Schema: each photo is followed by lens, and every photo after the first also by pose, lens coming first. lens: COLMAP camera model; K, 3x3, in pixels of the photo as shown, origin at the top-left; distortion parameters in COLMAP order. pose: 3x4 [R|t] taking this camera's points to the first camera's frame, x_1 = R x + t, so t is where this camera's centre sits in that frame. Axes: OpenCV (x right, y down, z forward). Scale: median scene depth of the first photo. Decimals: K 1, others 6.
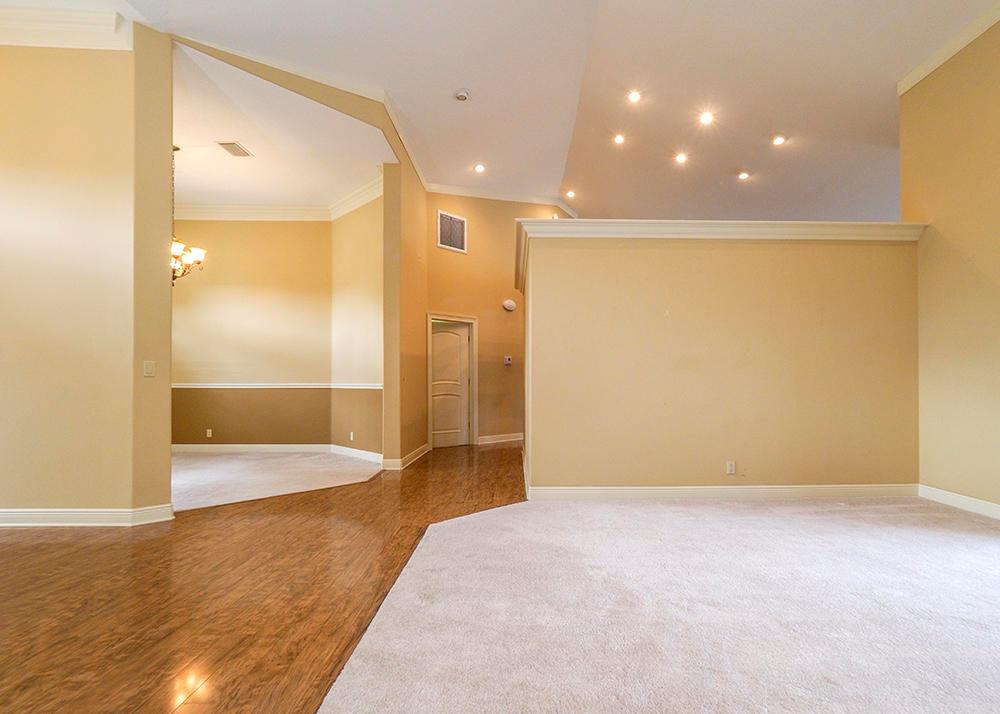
lens RADIAL K [[428.4, 0, 541.2], [0, 428.4, 383.0], [0, 0, 1]] dist [-0.010618, 0.000177]
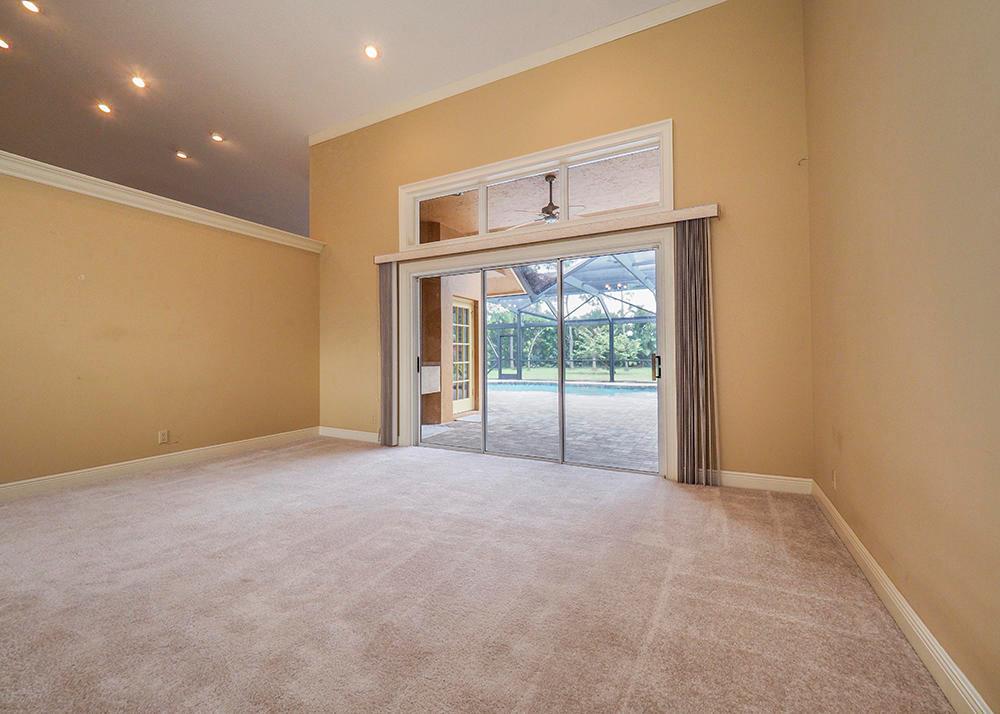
lens RADIAL K [[428.4, 0, 501.2], [0, 428.4, 350.7], [0, 0, 1]] dist [-0.010618, 0.000177]
pose [[0.480189, 0.009376, 0.877115, -0.068577], [-0.001281, 0.999949, -0.009987, 0.000486], [-0.877164, 0.003673, 0.480177, -0.220112]]
